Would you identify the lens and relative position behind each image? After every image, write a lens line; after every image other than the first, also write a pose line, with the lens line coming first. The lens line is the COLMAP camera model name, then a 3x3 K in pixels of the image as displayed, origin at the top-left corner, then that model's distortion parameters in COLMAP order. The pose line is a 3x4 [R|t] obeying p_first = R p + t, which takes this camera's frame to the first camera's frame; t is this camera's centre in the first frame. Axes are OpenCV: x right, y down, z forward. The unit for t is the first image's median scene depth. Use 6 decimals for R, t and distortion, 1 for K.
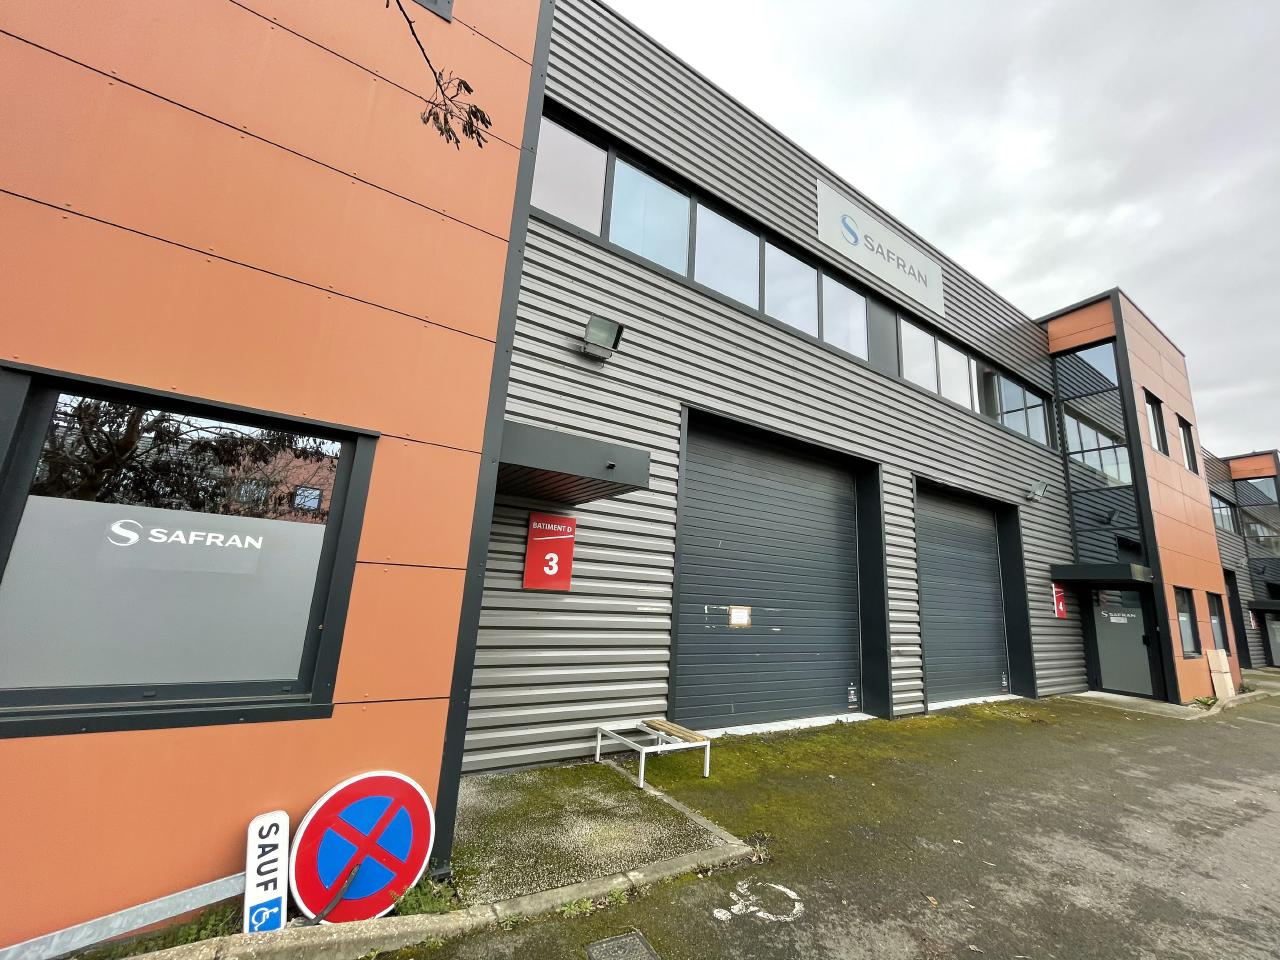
lens RADIAL K [[518.9, 0, 643.3], [0, 518.9, 478.9], [0, 0, 1]] dist [-0.003622, 0.000248]
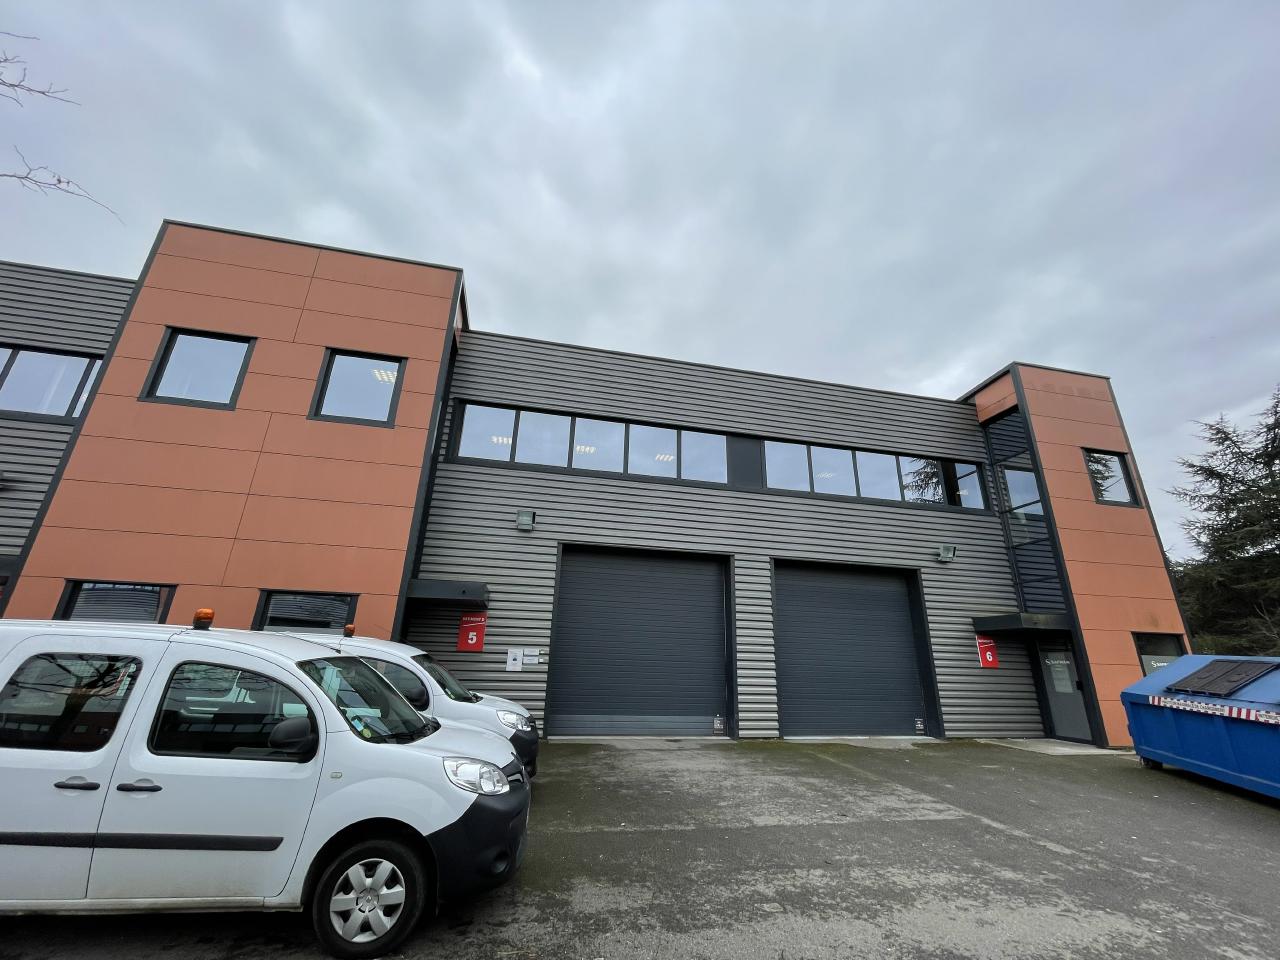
lens RADIAL K [[518.9, 0, 643.3], [0, 518.9, 478.9], [0, 0, 1]] dist [-0.003622, 0.000248]
pose [[0.934278, -0.149708, -0.323593, 0.941145], [0.102027, 0.981881, -0.159688, -0.043084], [0.341637, 0.116178, 0.932624, -0.577761]]
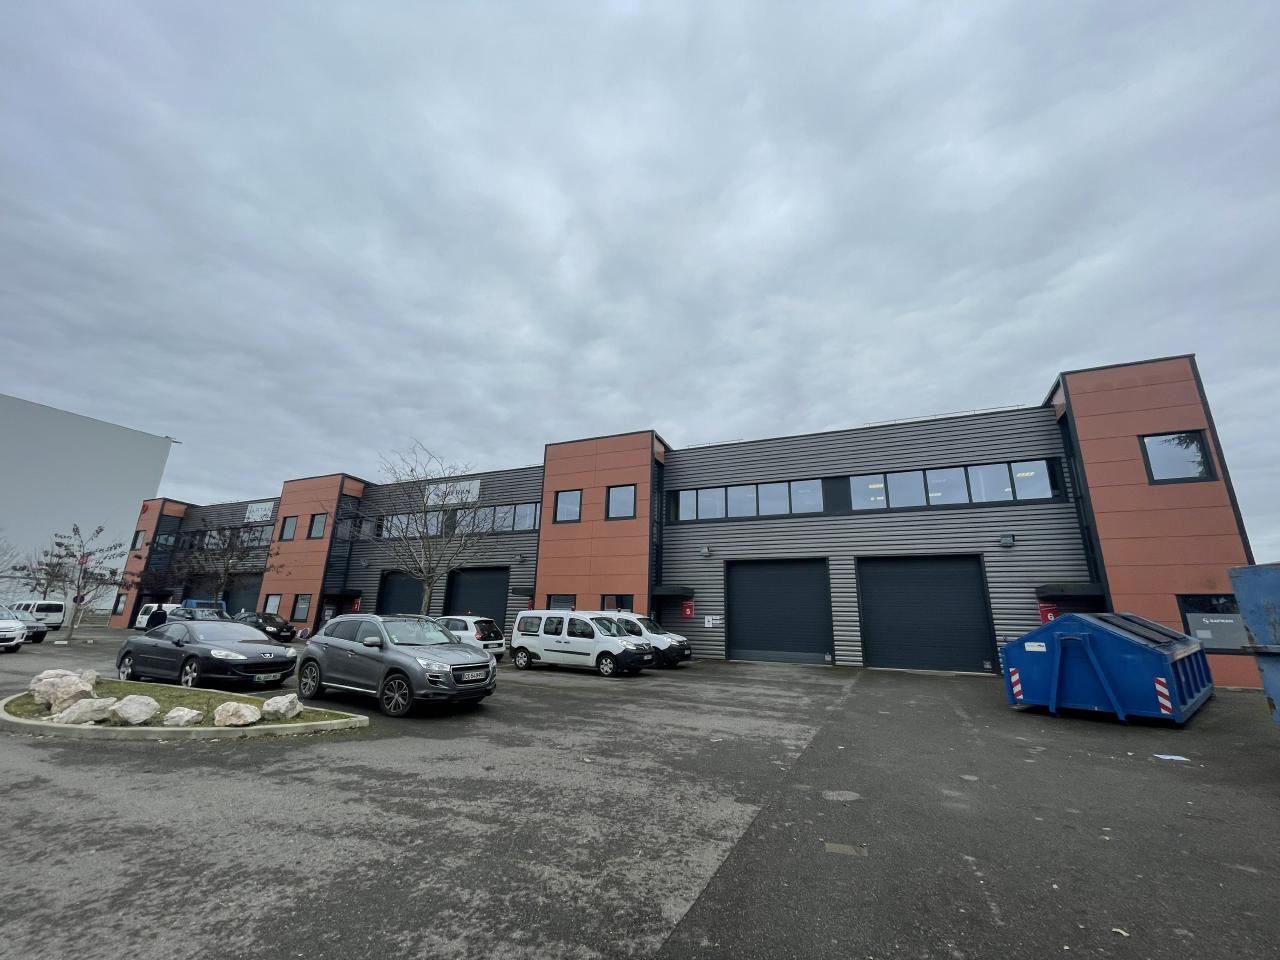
lens RADIAL K [[518.9, 0, 643.3], [0, 518.9, 478.9], [0, 0, 1]] dist [-0.003622, 0.000248]
pose [[0.533436, -0.271962, -0.800926, 2.573711], [0.183673, 0.961550, -0.204173, -0.060297], [0.825658, -0.038195, 0.562877, -1.268826]]
